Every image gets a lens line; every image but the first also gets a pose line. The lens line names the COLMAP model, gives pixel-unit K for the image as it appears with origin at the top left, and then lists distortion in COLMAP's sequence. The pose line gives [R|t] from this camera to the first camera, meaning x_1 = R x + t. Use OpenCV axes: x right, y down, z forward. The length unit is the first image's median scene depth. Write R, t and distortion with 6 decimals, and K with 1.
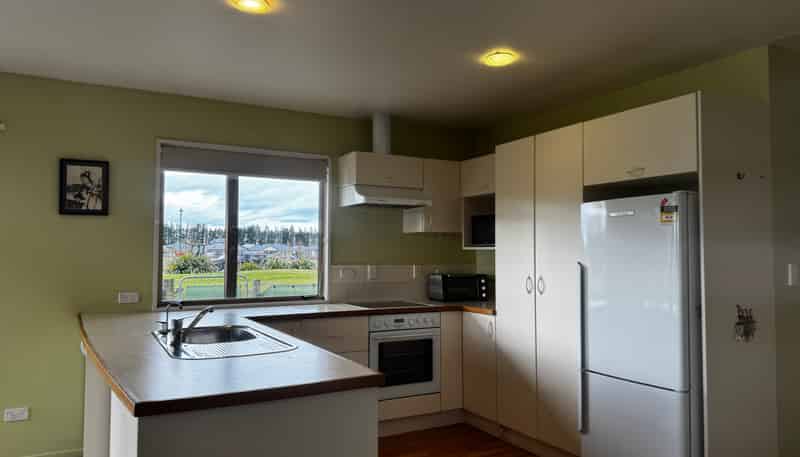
lens RADIAL K [[552.9, 0, 406.7], [0, 552.9, 231.2], [0, 0, 1]] dist [0.005447, -0.003311]
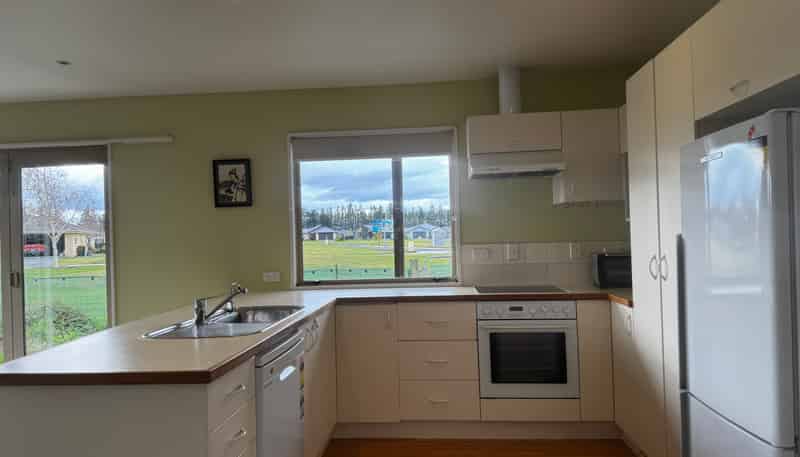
lens RADIAL K [[562.9, 0, 399.8], [0, 562.9, 231.2], [0, 0, 1]] dist [0.003336, -0.001833]
pose [[0.816538, -0.030911, -0.576463, 0.349082], [0.054976, 0.998191, 0.024347, 0.011814], [0.574667, -0.051571, 0.816761, 0.197764]]
